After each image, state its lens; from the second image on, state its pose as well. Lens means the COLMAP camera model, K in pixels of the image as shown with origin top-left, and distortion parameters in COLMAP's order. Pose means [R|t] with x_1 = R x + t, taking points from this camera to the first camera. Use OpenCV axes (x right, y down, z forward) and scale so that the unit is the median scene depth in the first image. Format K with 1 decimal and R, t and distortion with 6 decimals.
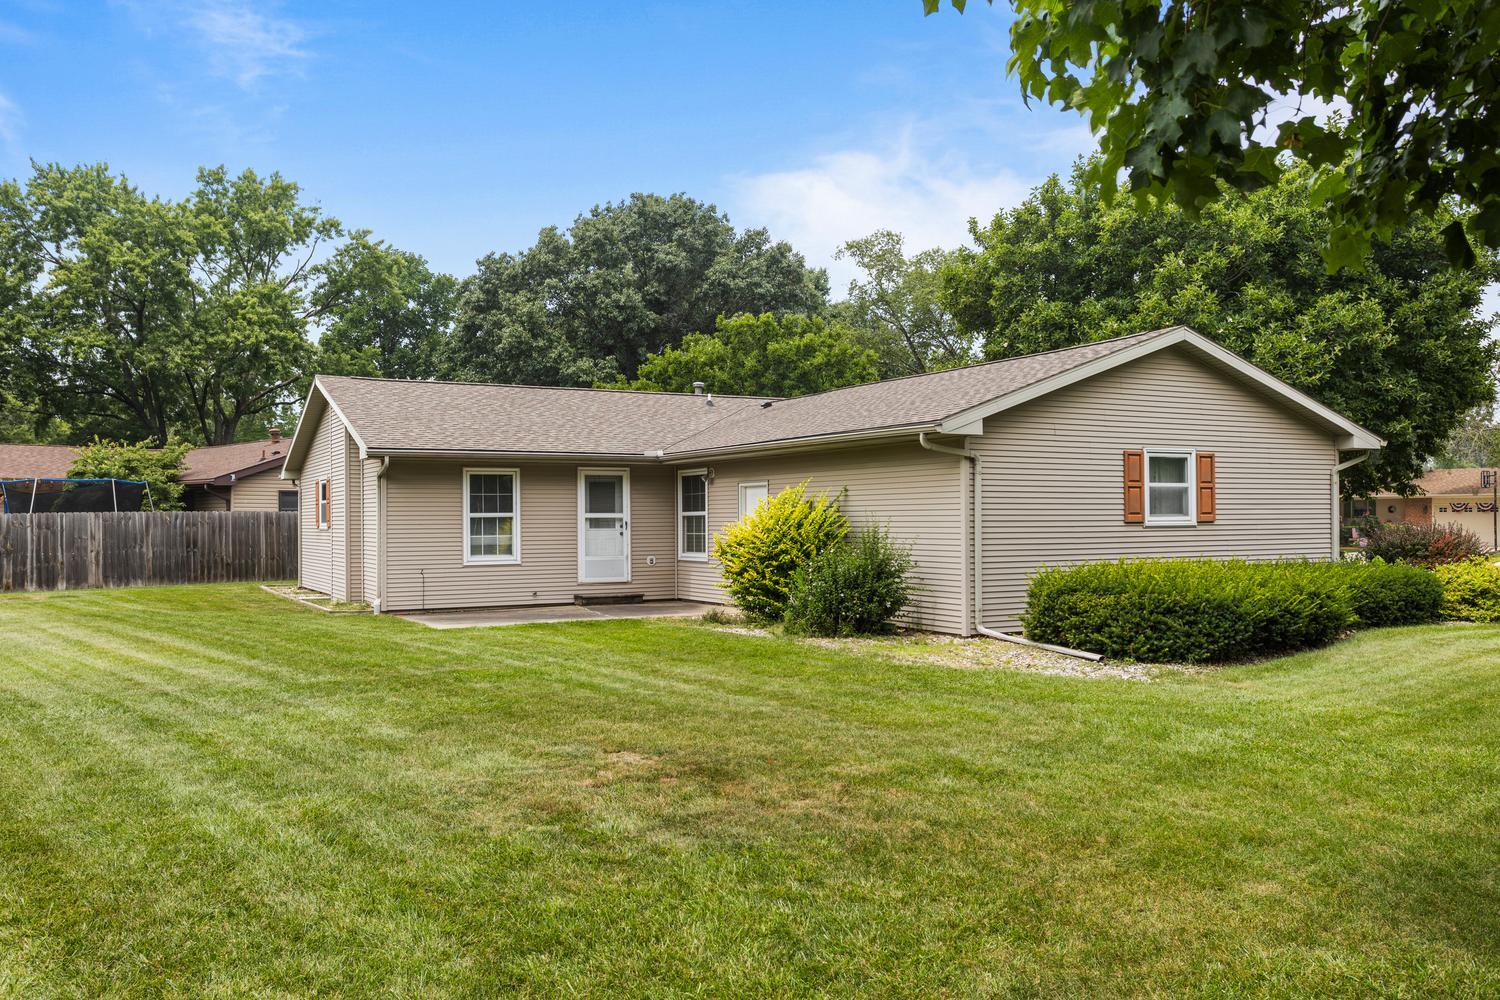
lens RADIAL K [[1219.3, 0, 748.2], [0, 1219.3, 524.7], [0, 0, 1]] dist [-0.001154, -0.008517]
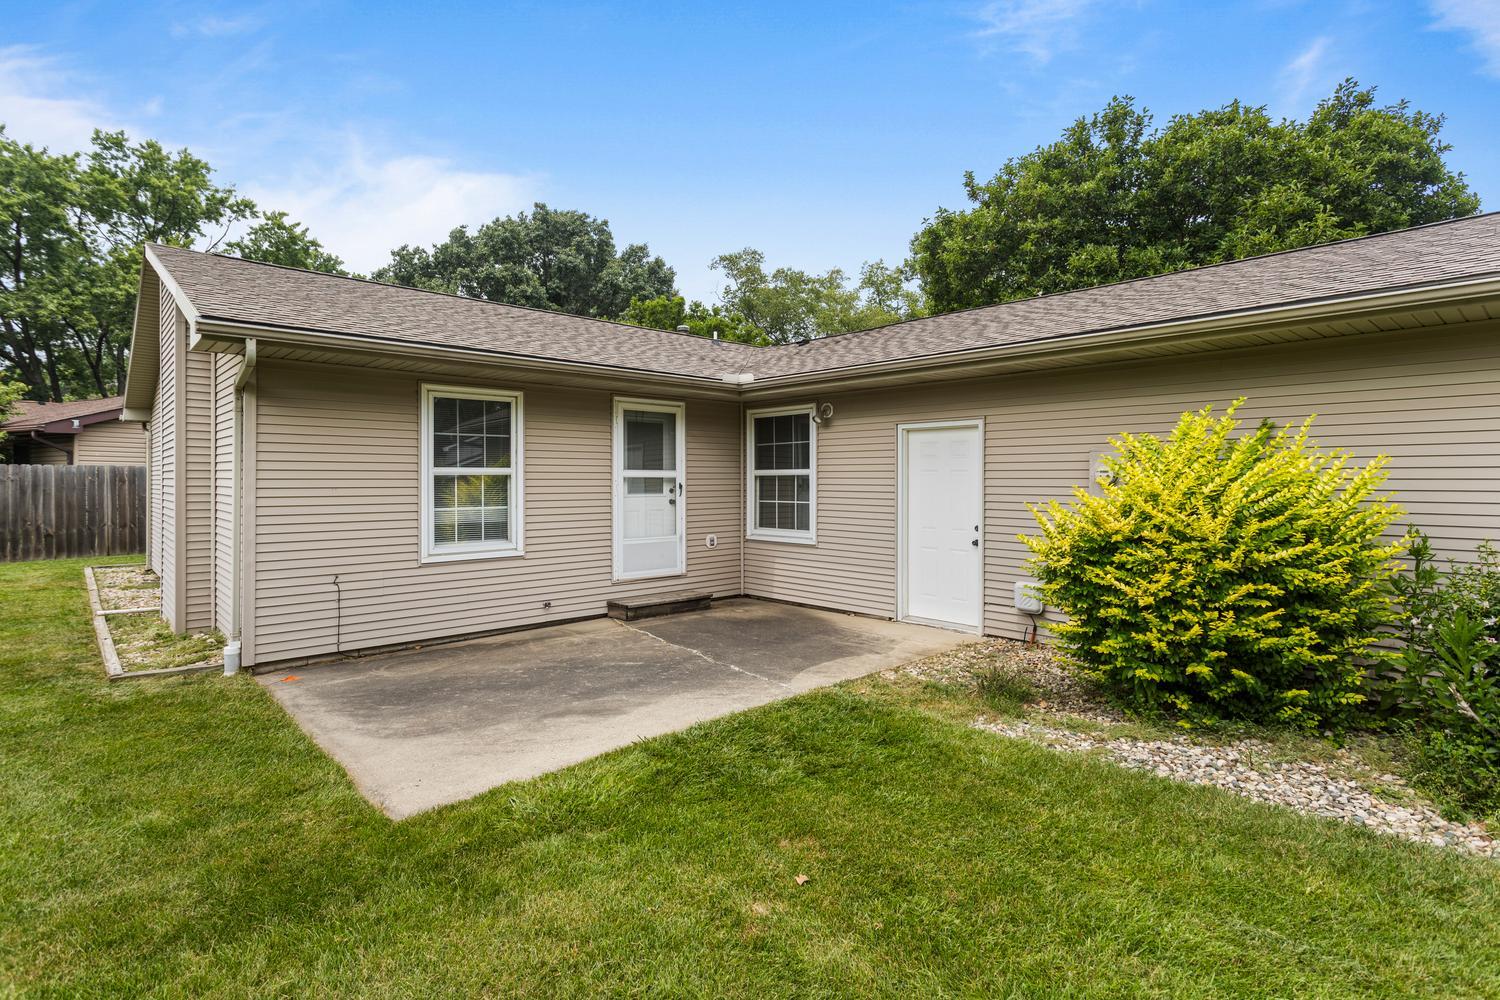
lens RADIAL K [[726.0, 0, 750.2], [0, 726.0, 483.2], [0, 0, 1]] dist [-0.000617, 0.001827]
pose [[0.967429, 0.005708, 0.253080, -0.082258], [-0.005923, 0.999982, 0.000086, -0.001524], [-0.253075, -0.001583, 0.967445, 0.307757]]
